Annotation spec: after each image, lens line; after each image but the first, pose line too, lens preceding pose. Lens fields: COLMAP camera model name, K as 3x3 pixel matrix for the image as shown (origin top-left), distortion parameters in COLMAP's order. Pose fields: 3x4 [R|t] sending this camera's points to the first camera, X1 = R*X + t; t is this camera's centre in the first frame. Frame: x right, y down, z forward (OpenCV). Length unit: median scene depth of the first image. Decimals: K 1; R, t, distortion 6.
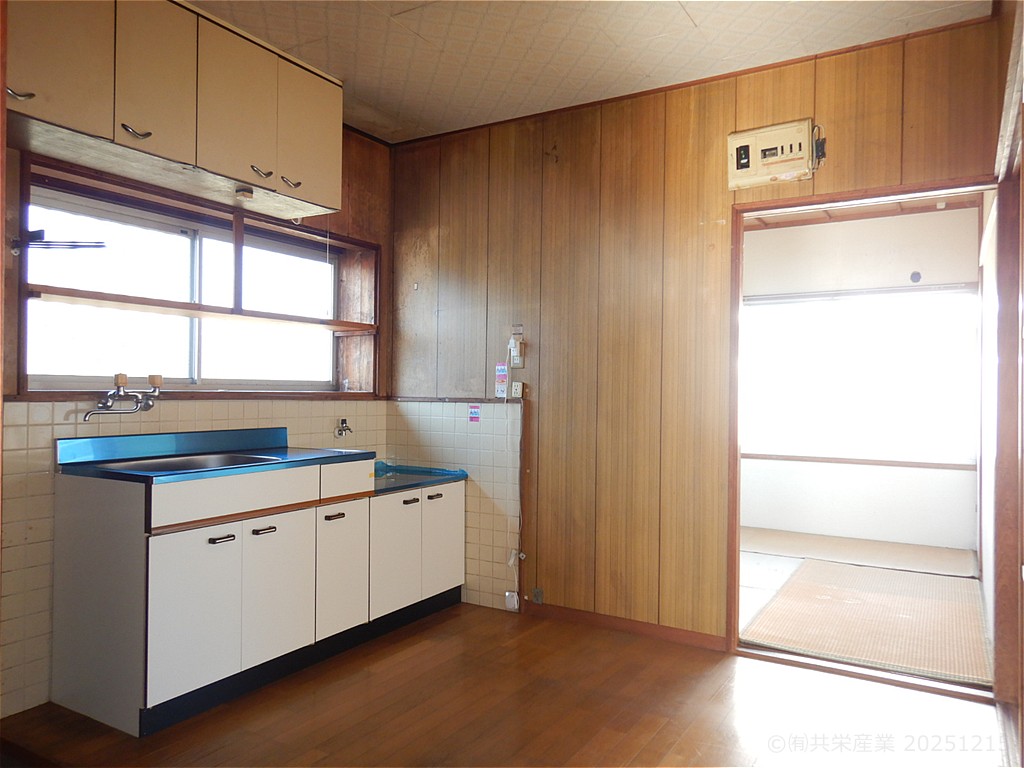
lens RADIAL K [[732.9, 0, 506.5], [0, 732.9, 383.9], [0, 0, 1]] dist [0.012048, -0.000037]
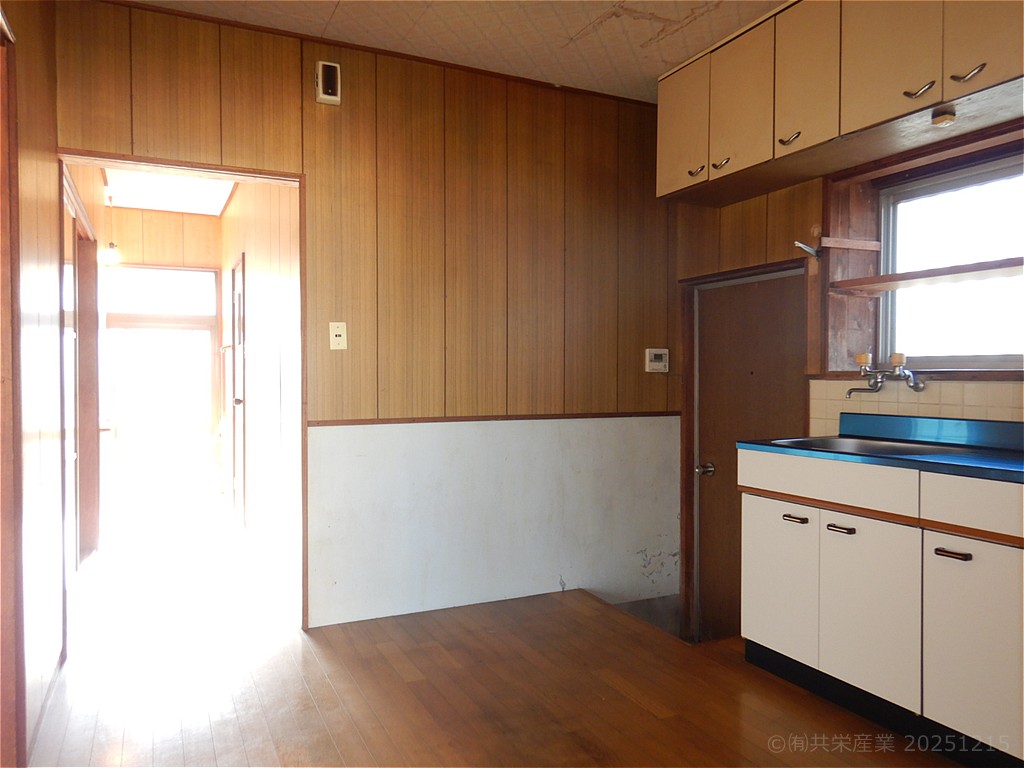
lens RADIAL K [[720.7, 0, 512.6], [0, 720.7, 384.9], [0, 0, 1]] dist [0.006563, -0.000322]
pose [[-0.528826, 0.005681, -0.848711, 0.429295], [0.004071, 0.999983, 0.004158, 0.016853], [0.848720, -0.001256, -0.528840, 0.801866]]
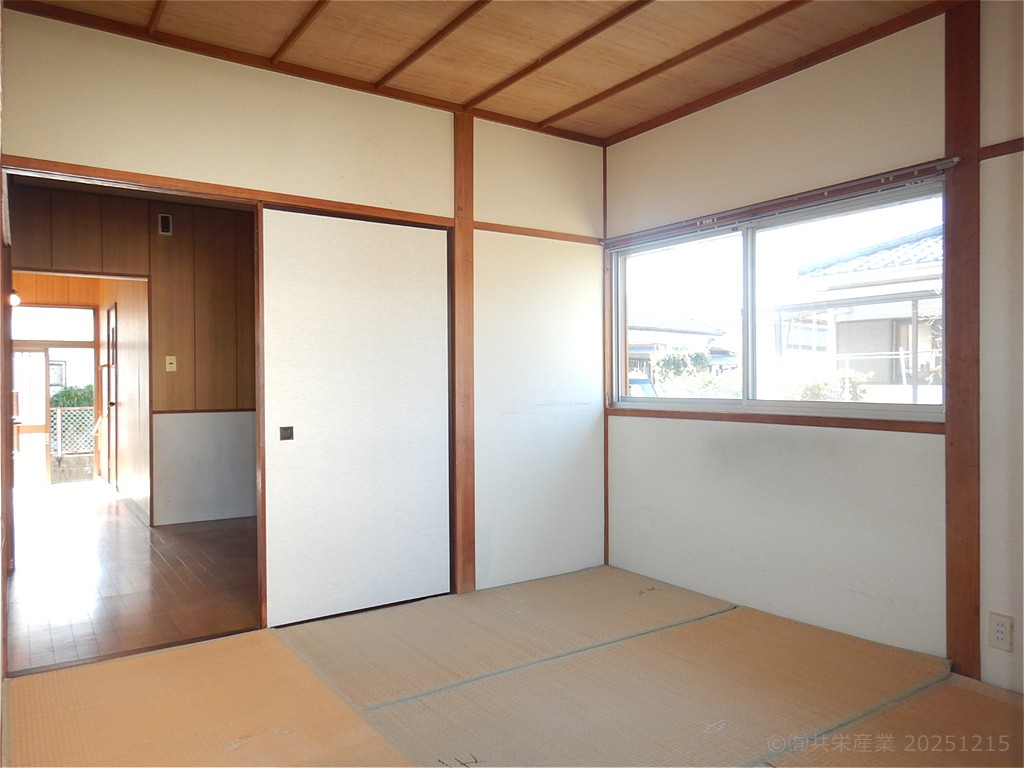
lens RADIAL K [[732.9, 0, 506.5], [0, 732.9, 383.9], [0, 0, 1]] dist [0.012048, -0.000037]
pose [[-0.415350, -0.003446, -0.909655, 0.925985], [0.010817, 0.999903, -0.008727, 0.025742], [0.909598, -0.013464, -0.415272, 1.455197]]
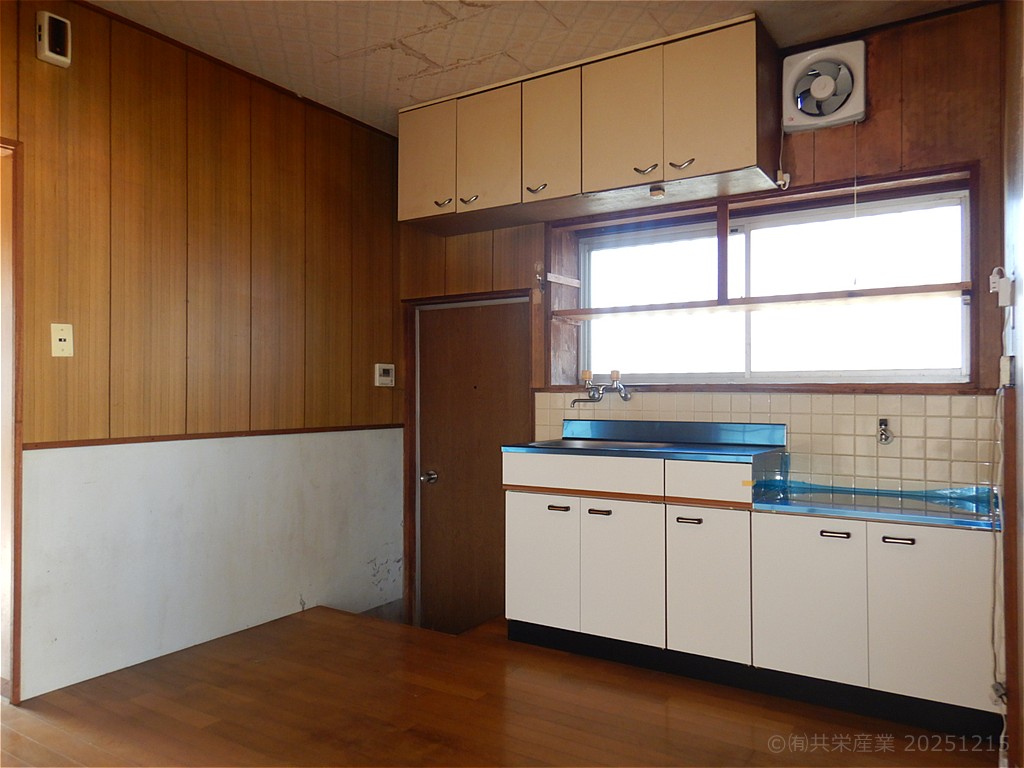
lens RADIAL K [[719.9, 0, 512.0], [0, 719.9, 384.0], [0, 0, 1]] dist [0.004603, -0.006997]
pose [[-0.009580, -0.019647, -0.999761, 0.517125], [0.010230, 0.999753, -0.019744, 0.023224], [0.999902, -0.010417, -0.009377, 0.631931]]
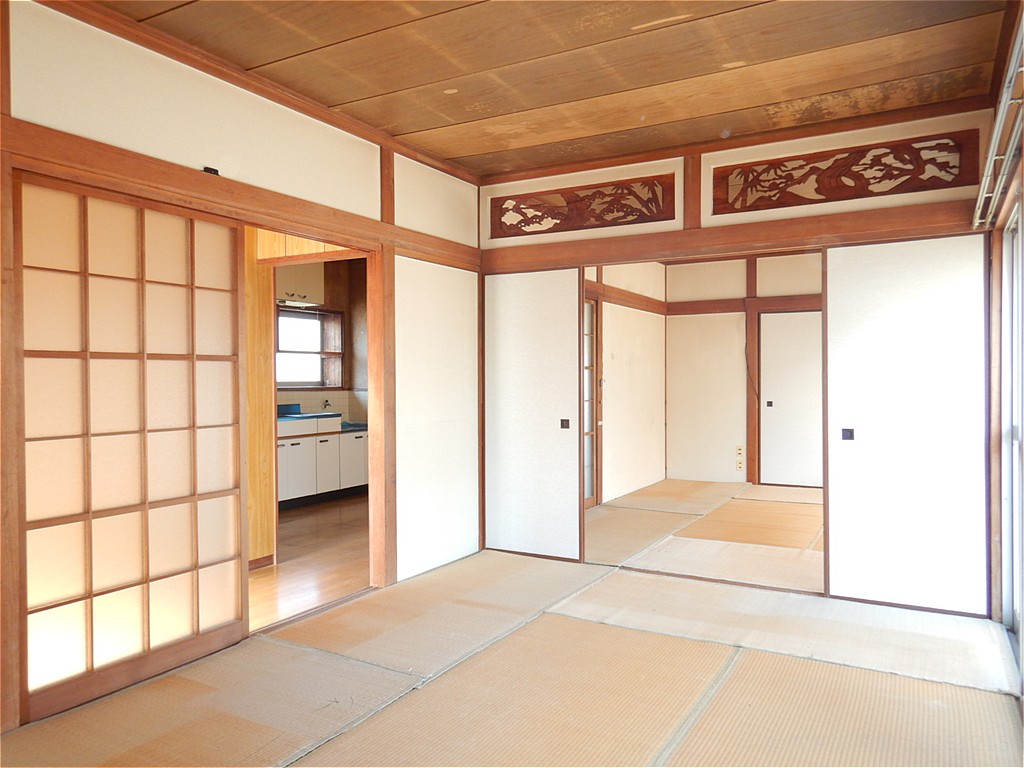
lens RADIAL K [[732.9, 0, 506.5], [0, 732.9, 383.9], [0, 0, 1]] dist [0.012048, -0.000037]
pose [[0.999595, -0.013362, 0.025130, 0.228836], [0.012895, 0.999743, 0.018670, -0.028622], [-0.025373, -0.018338, 0.999510, -1.058527]]
